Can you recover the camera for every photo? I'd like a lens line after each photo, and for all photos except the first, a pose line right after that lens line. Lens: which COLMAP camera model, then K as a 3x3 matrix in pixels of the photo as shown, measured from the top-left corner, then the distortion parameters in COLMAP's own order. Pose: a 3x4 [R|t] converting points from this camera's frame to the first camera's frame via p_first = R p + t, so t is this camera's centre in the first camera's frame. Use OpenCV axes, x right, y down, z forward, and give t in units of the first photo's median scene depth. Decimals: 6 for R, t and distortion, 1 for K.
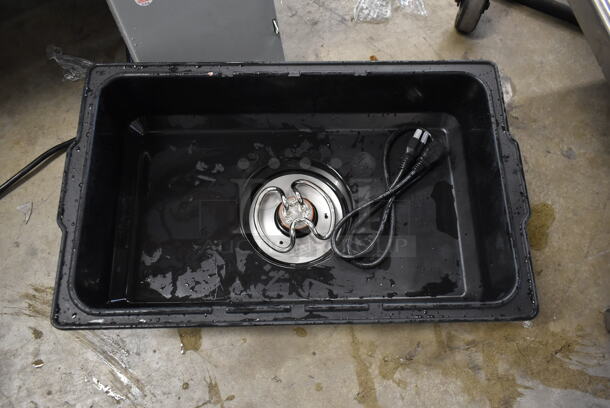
lens RADIAL K [[504.5, 0, 305.0], [0, 504.5, 202.0], [0, 0, 1]] dist [-0.023207, -0.008099]
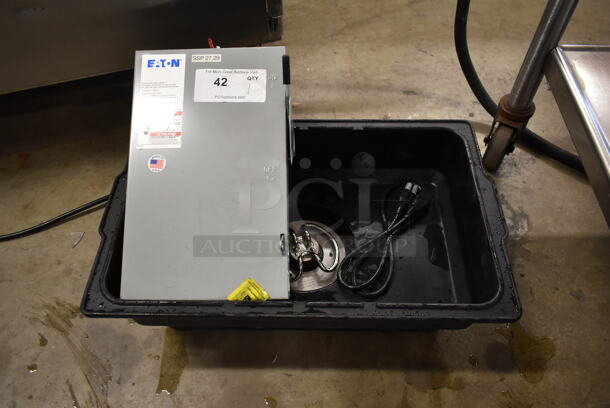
lens RADIAL K [[457.6, 0, 305.3], [0, 457.6, 204.6], [0, 0, 1]] dist [-0.014504, 0.008032]
pose [[0.998590, 0.011822, -0.051748, 0.041783], [-0.025900, 0.959477, -0.280593, 0.245772], [0.046334, 0.281537, 0.958431, -0.022622]]
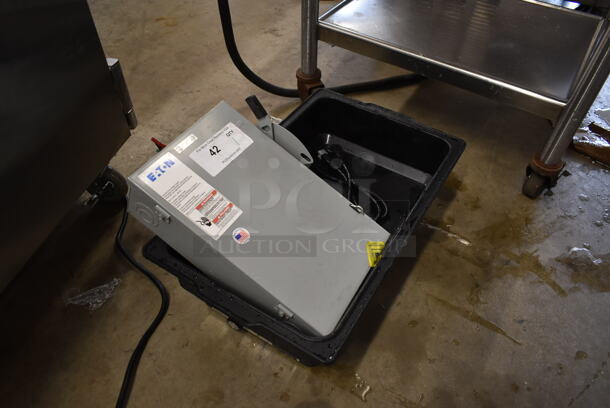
lens RADIAL K [[457.6, 0, 305.5], [0, 457.6, 207.2], [0, 0, 1]] dist [-0.014504, 0.008032]
pose [[0.552870, -0.624113, 0.552103, -0.761625], [0.784629, 0.612983, -0.092787, 0.067178], [-0.280520, 0.484495, 0.828597, -0.047613]]
